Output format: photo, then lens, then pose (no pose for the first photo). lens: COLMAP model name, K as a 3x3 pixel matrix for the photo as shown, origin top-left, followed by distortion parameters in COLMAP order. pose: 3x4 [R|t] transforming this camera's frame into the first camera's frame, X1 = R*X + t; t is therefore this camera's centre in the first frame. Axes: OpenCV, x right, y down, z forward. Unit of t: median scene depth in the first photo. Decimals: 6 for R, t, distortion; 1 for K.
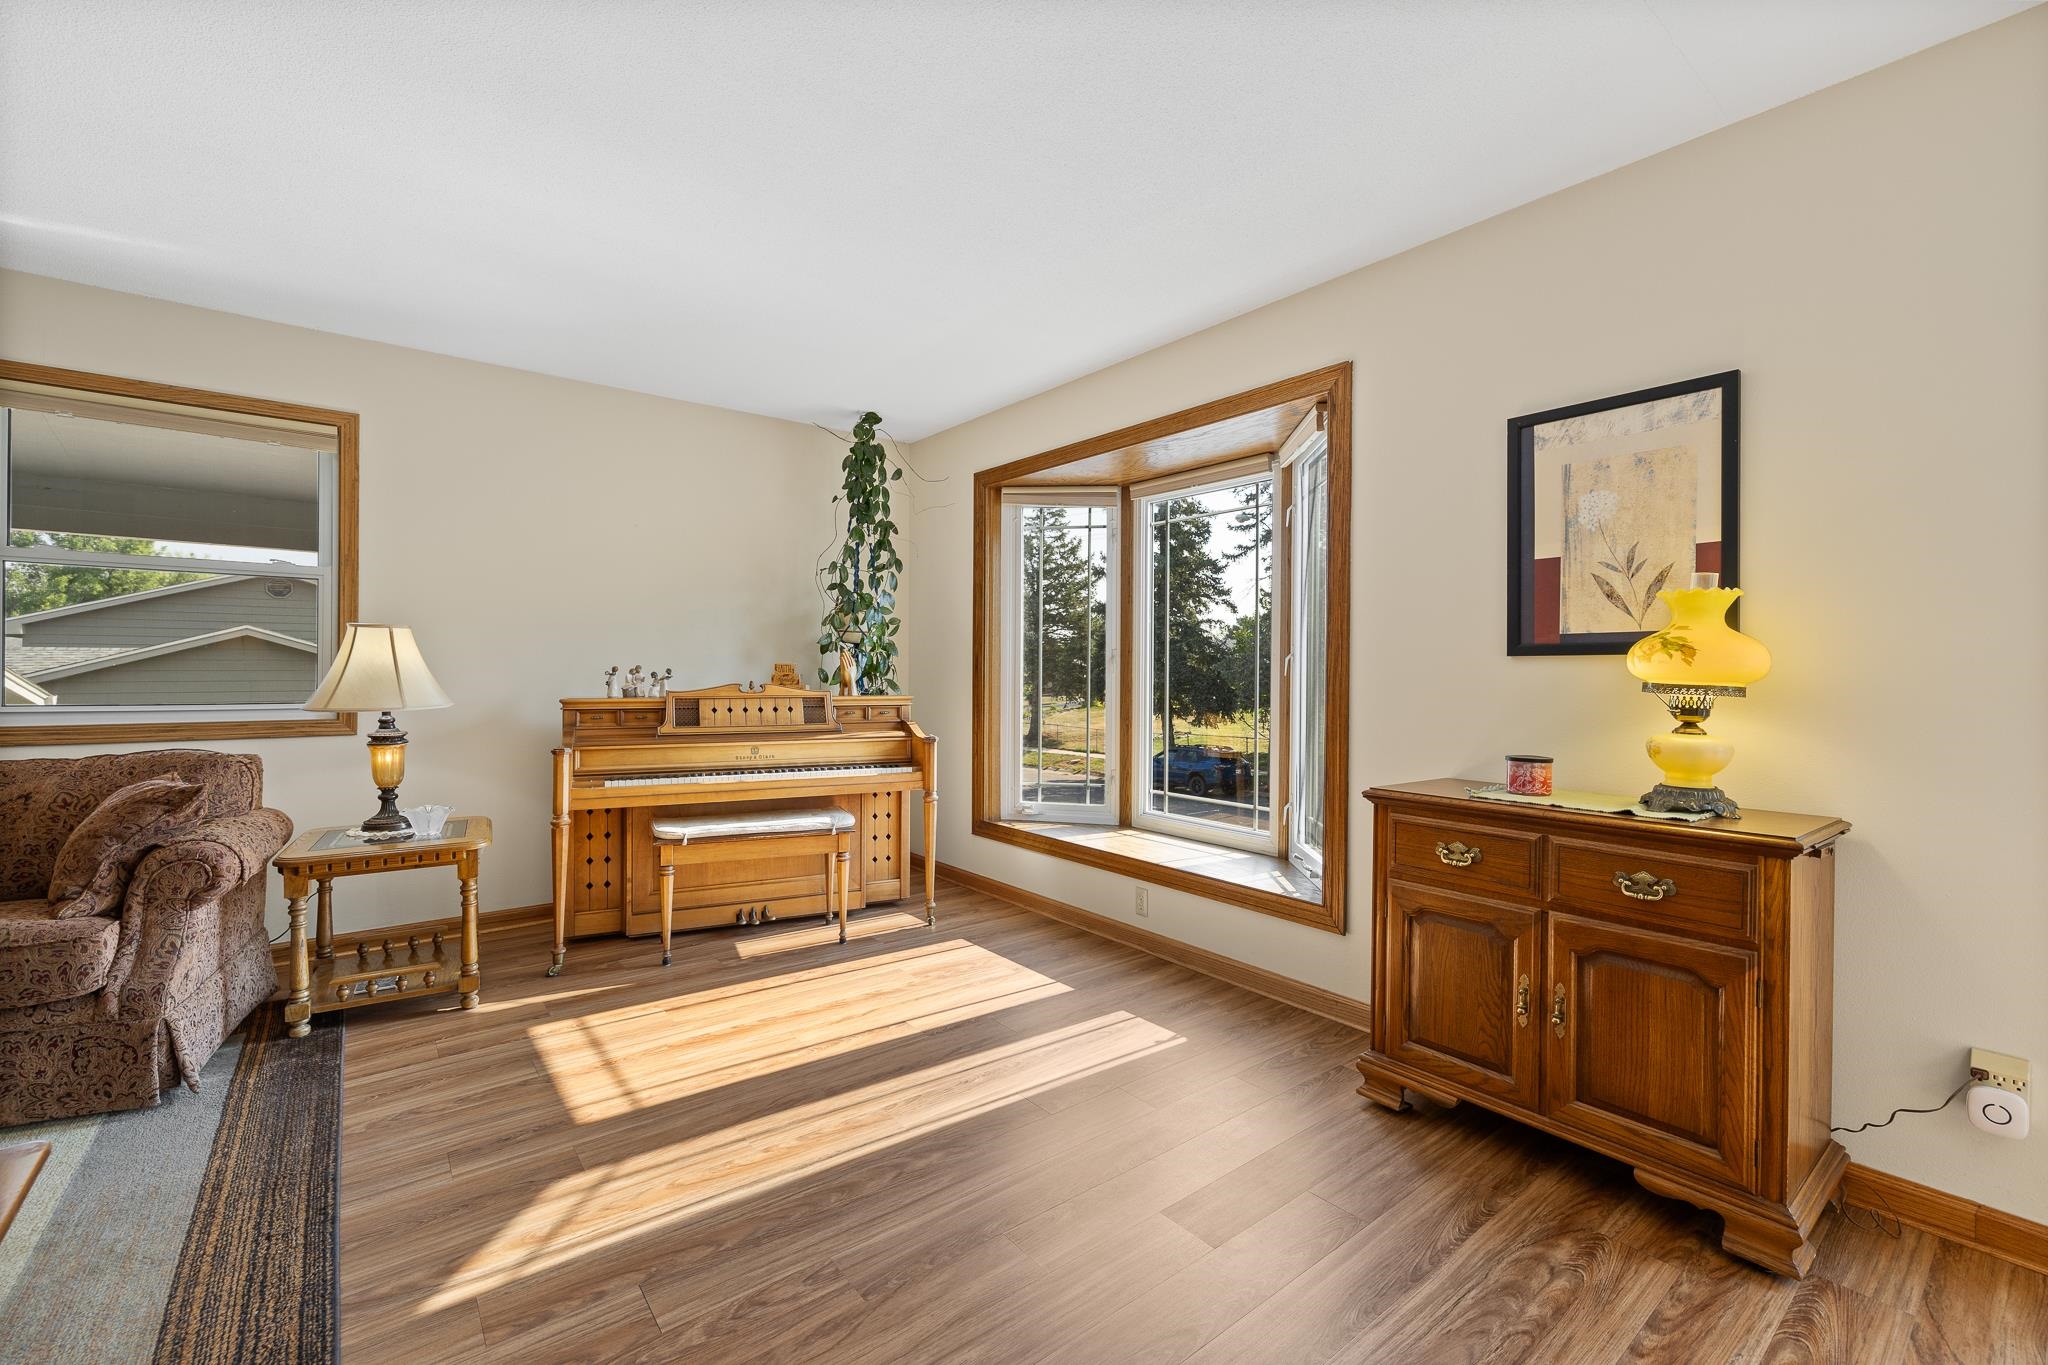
lens RADIAL K [[852.4, 0, 1038.9], [0, 852.4, 674.3], [0, 0, 1]] dist [-0.003471, -0.000316]
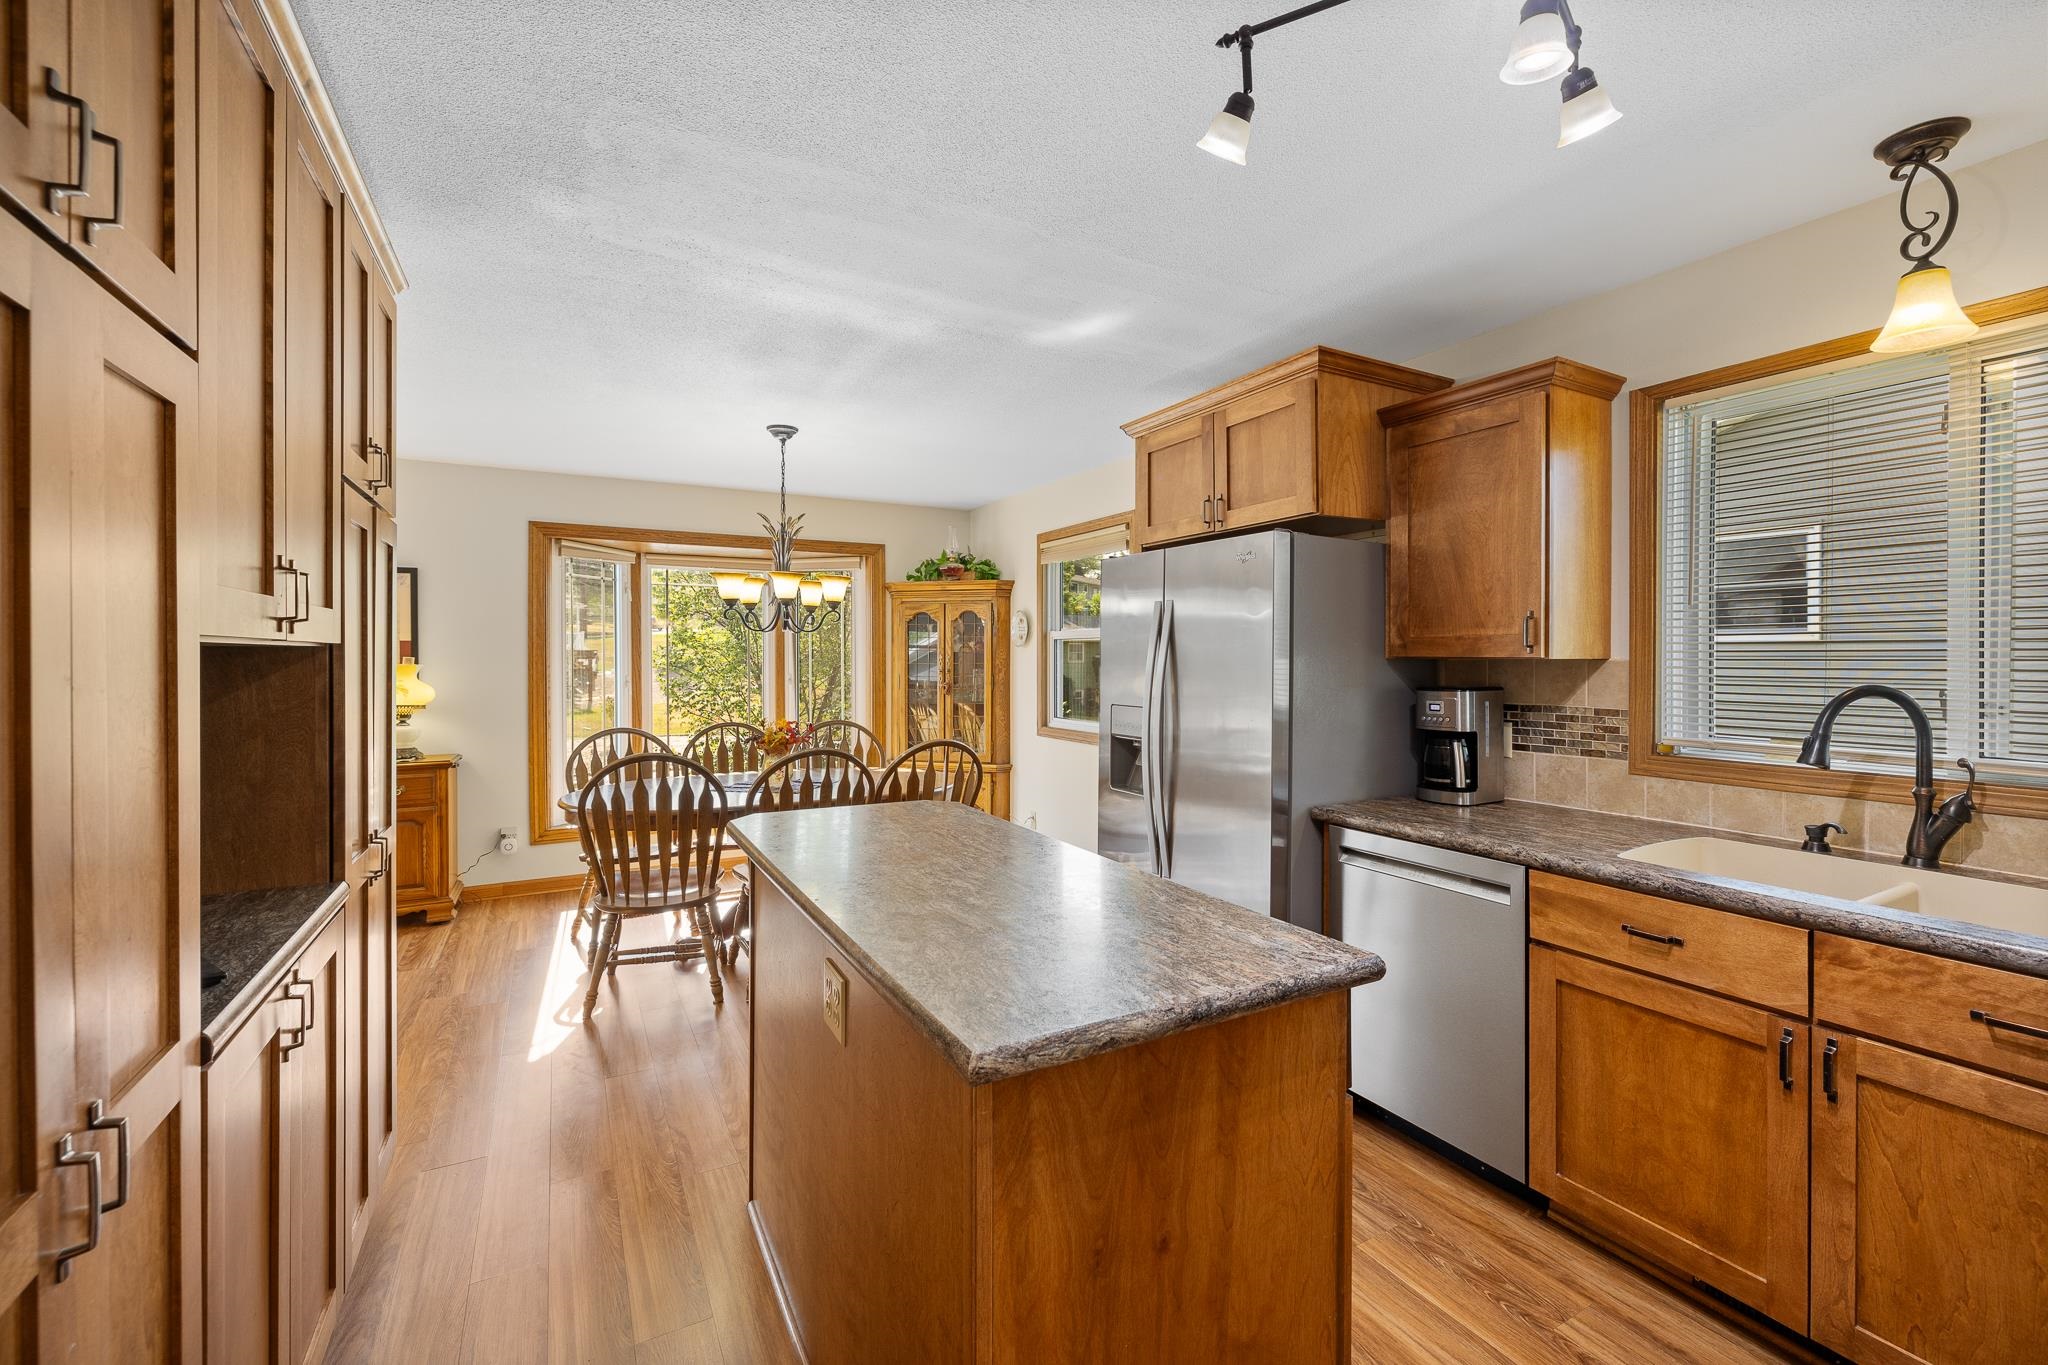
lens RADIAL K [[852.4, 0, 1031.8], [0, 852.4, 667.7], [0, 0, 1]] dist [-0.003471, -0.000316]
pose [[0.172533, -0.022953, 0.984736, -1.023011], [0.001567, 0.999734, 0.023028, -0.116233], [-0.985003, -0.002430, 0.172523, -0.915222]]
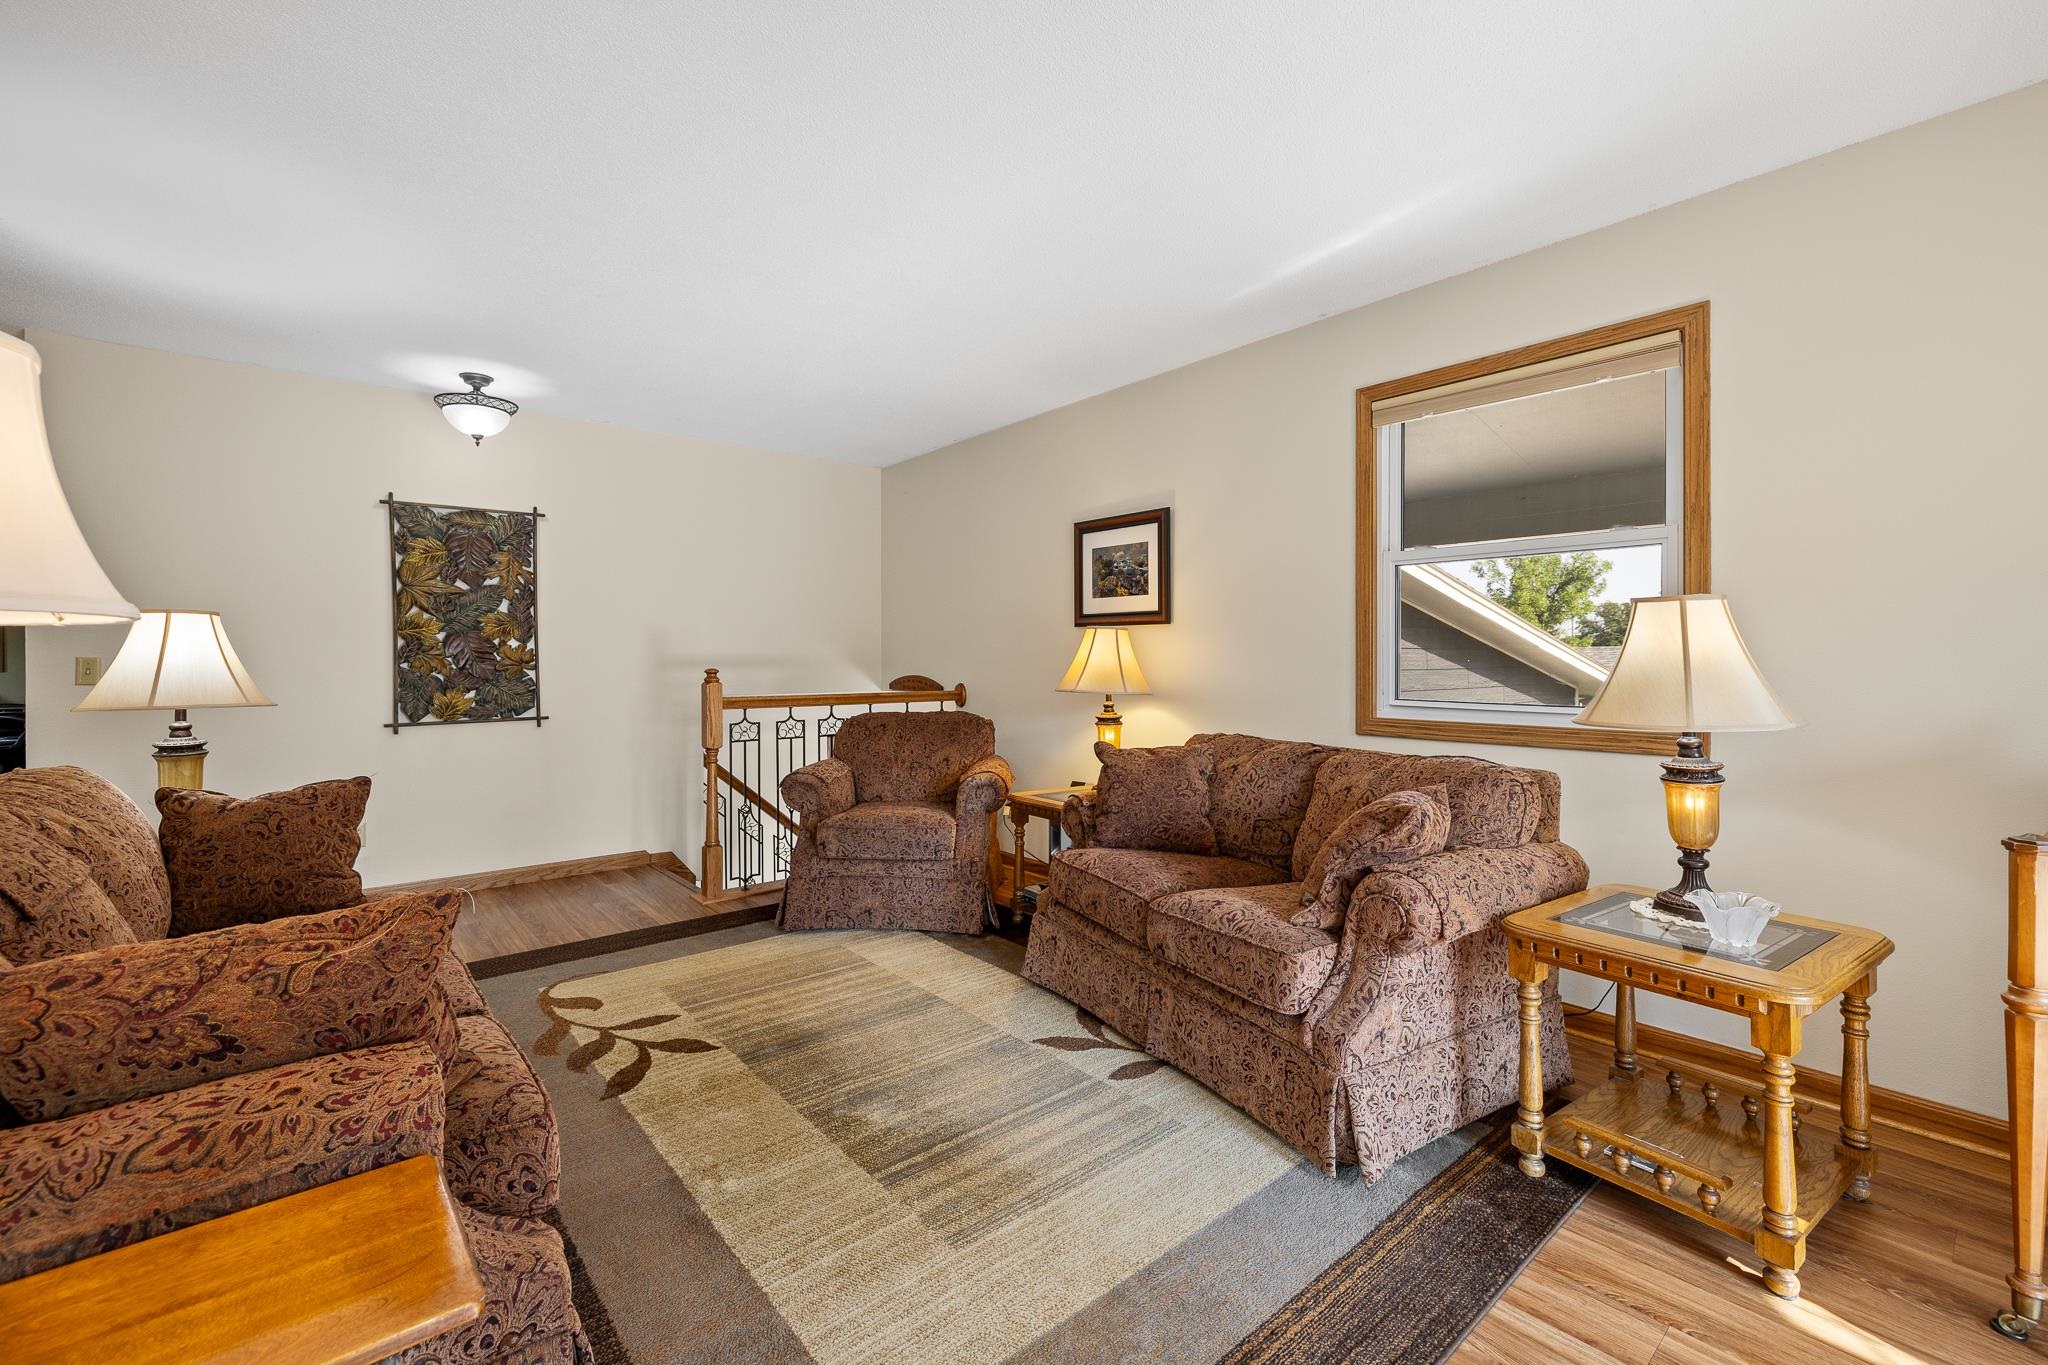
lens RADIAL K [[852.4, 0, 1033.8], [0, 852.4, 665.4], [0, 0, 1]] dist [-0.003471, -0.000316]
pose [[0.032824, -0.006919, -0.999437, -0.181248], [-0.006733, 0.999952, -0.007144, 0.003222], [0.999438, 0.006964, 0.032776, 0.623766]]
